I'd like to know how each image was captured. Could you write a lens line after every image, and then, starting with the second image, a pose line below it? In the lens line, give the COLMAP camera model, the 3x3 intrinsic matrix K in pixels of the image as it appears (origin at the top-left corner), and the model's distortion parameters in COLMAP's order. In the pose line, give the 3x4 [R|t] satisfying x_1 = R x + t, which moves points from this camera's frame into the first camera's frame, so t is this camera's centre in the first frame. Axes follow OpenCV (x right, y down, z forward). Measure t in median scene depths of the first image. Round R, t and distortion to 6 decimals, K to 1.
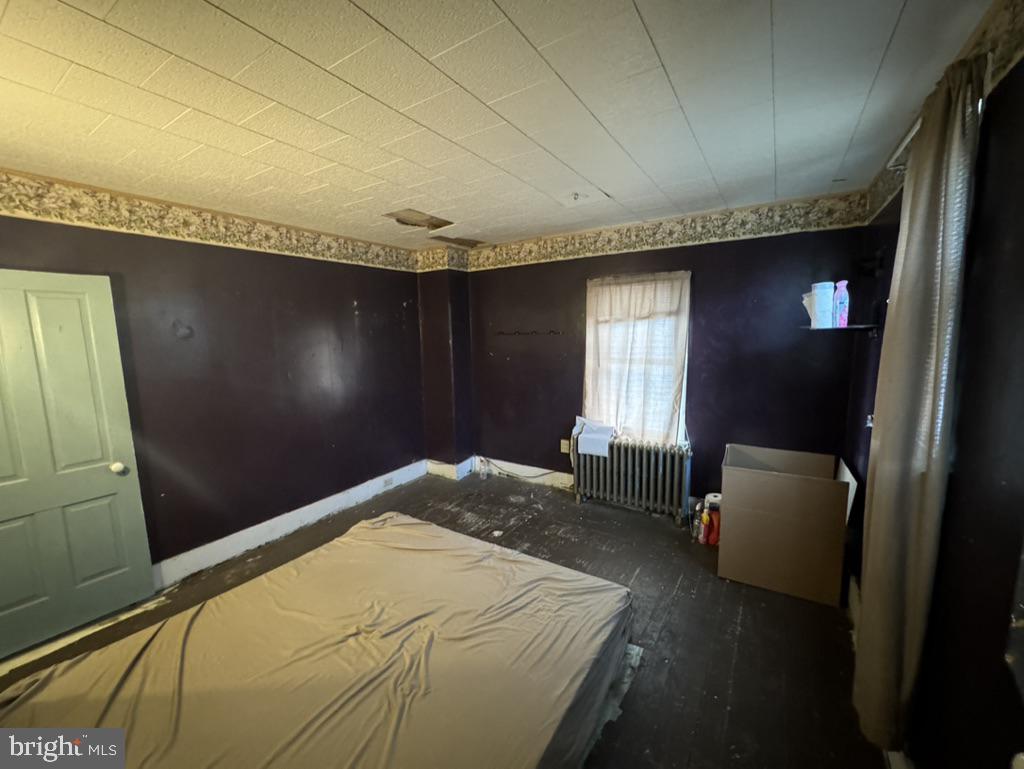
lens RADIAL K [[410.4, 0, 512.2], [0, 410.4, 383.0], [0, 0, 1]] dist [-0.001339, -0.000103]
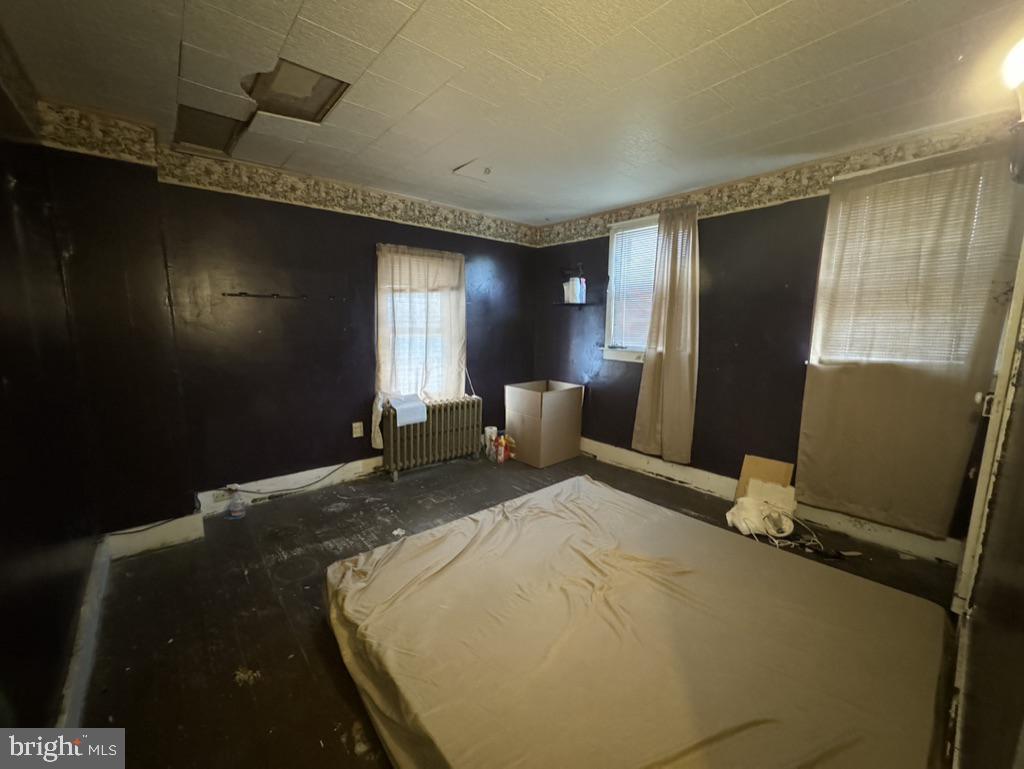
lens RADIAL K [[410.4, 0, 511.3], [0, 410.4, 382.6], [0, 0, 1]] dist [-0.001339, -0.000103]
pose [[0.282301, -0.118368, 0.951995, -0.674188], [0.107418, 0.990018, 0.091243, 0.010770], [-0.953293, 0.076503, 0.292198, 0.470941]]
